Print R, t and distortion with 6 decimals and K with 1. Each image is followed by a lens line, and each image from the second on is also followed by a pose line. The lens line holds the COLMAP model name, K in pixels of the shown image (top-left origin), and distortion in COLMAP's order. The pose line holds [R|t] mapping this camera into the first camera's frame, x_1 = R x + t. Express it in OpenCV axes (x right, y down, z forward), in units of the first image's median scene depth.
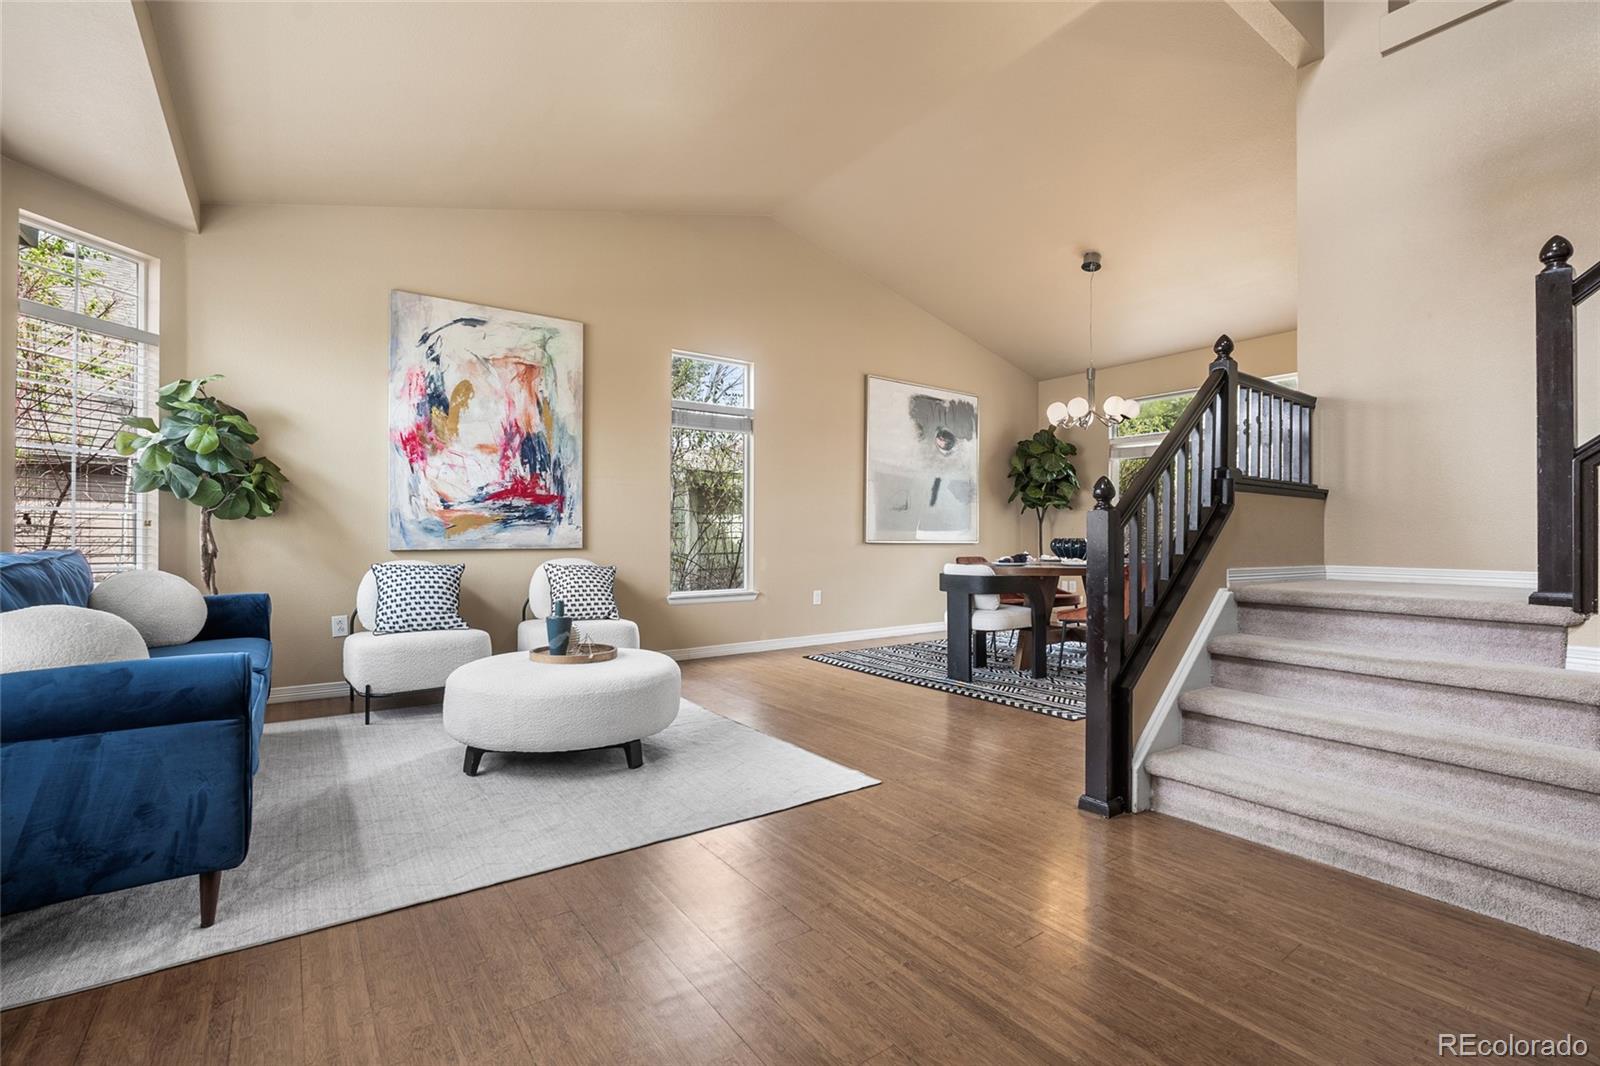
lens RADIAL K [[711.0, 0, 802.5], [0, 711.0, 534.4], [0, 0, 1]] dist [-0.005880, 0.000689]
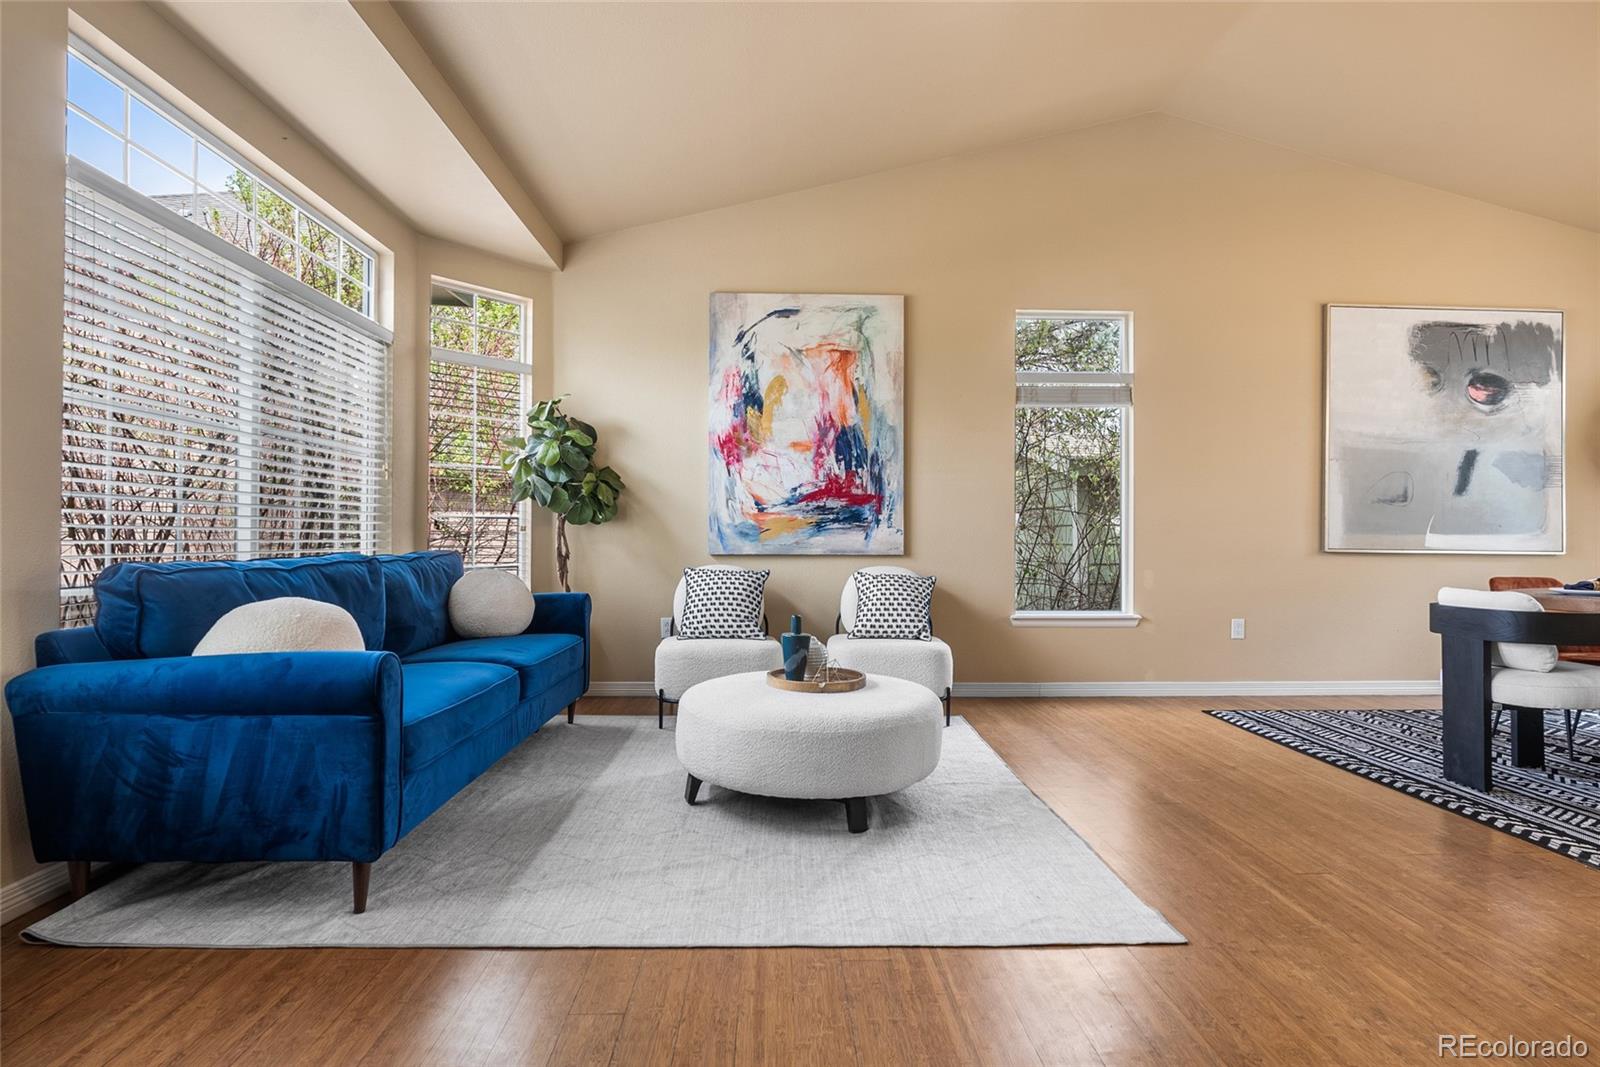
lens RADIAL K [[781.8, 0, 800.0], [0, 781.8, 533.5], [0, 0, 1]] dist [-0.005000, 0.000763]
pose [[0.829985, -0.002790, -0.557778, 0.127151], [-0.002179, 0.999964, -0.008244, 0.001600], [0.557781, 0.008058, 0.829949, 0.152082]]
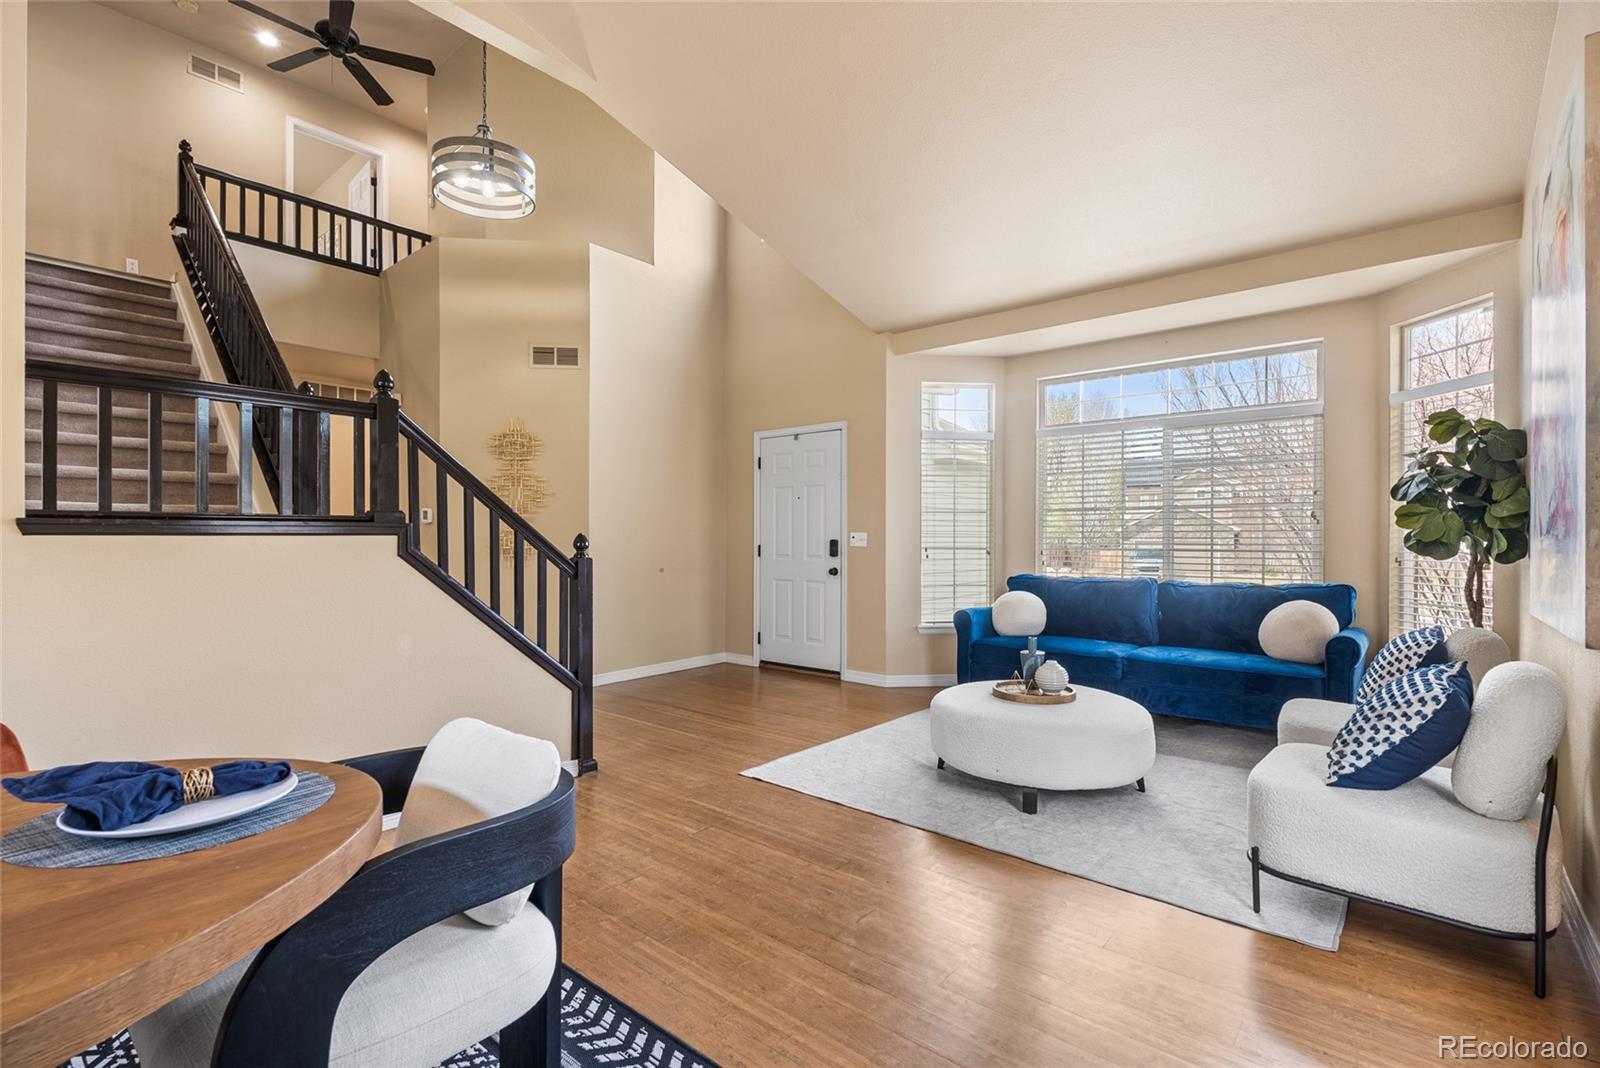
lens RADIAL K [[731.3, 0, 800.7], [0, 731.3, 540.8], [0, 0, 1]] dist [-0.004393, 0.000710]
pose [[-0.971132, -0.004149, -0.238507, 0.190781], [-0.004444, 0.999990, 0.000699, -0.038555], [0.238502, 0.001739, -0.971140, 1.384100]]
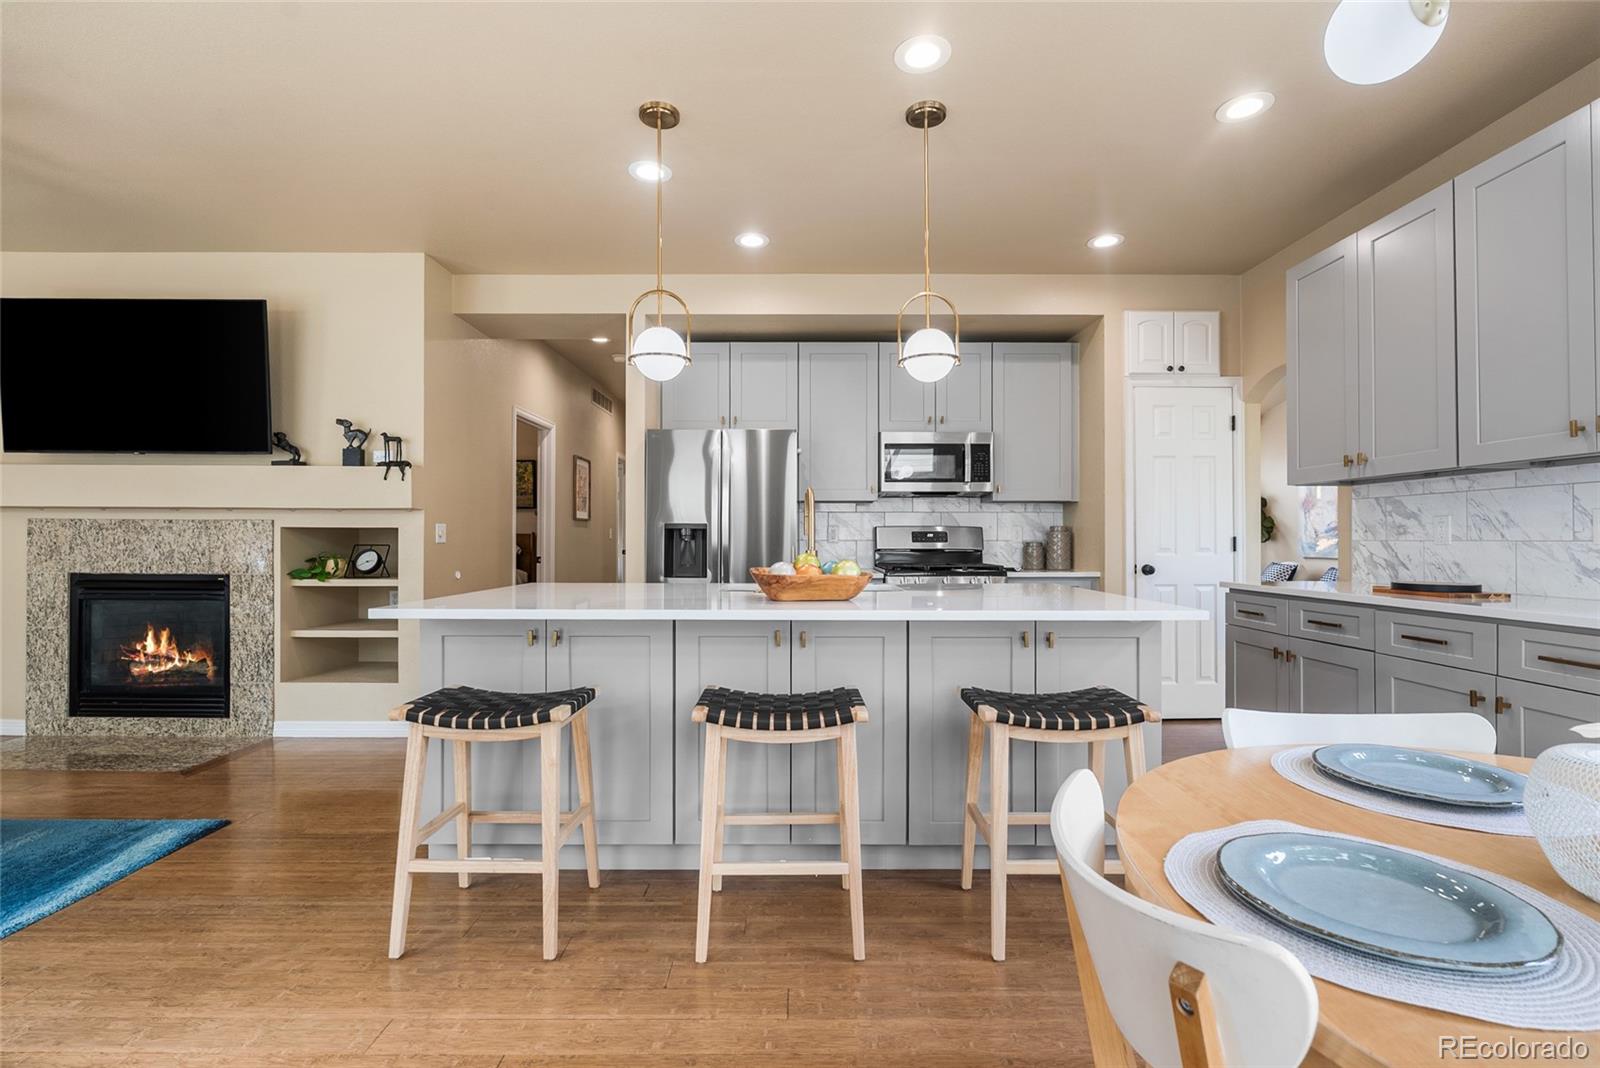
lens RADIAL K [[718.6, 0, 801.9], [0, 718.6, 534.6], [0, 0, 1]] dist [-0.005372, -0.000209]
pose [[-0.586263, -0.006342, -0.810096, 1.854662], [-0.001666, 0.999977, -0.006623, -0.025386], [0.810119, -0.002533, -0.586260, 0.986093]]
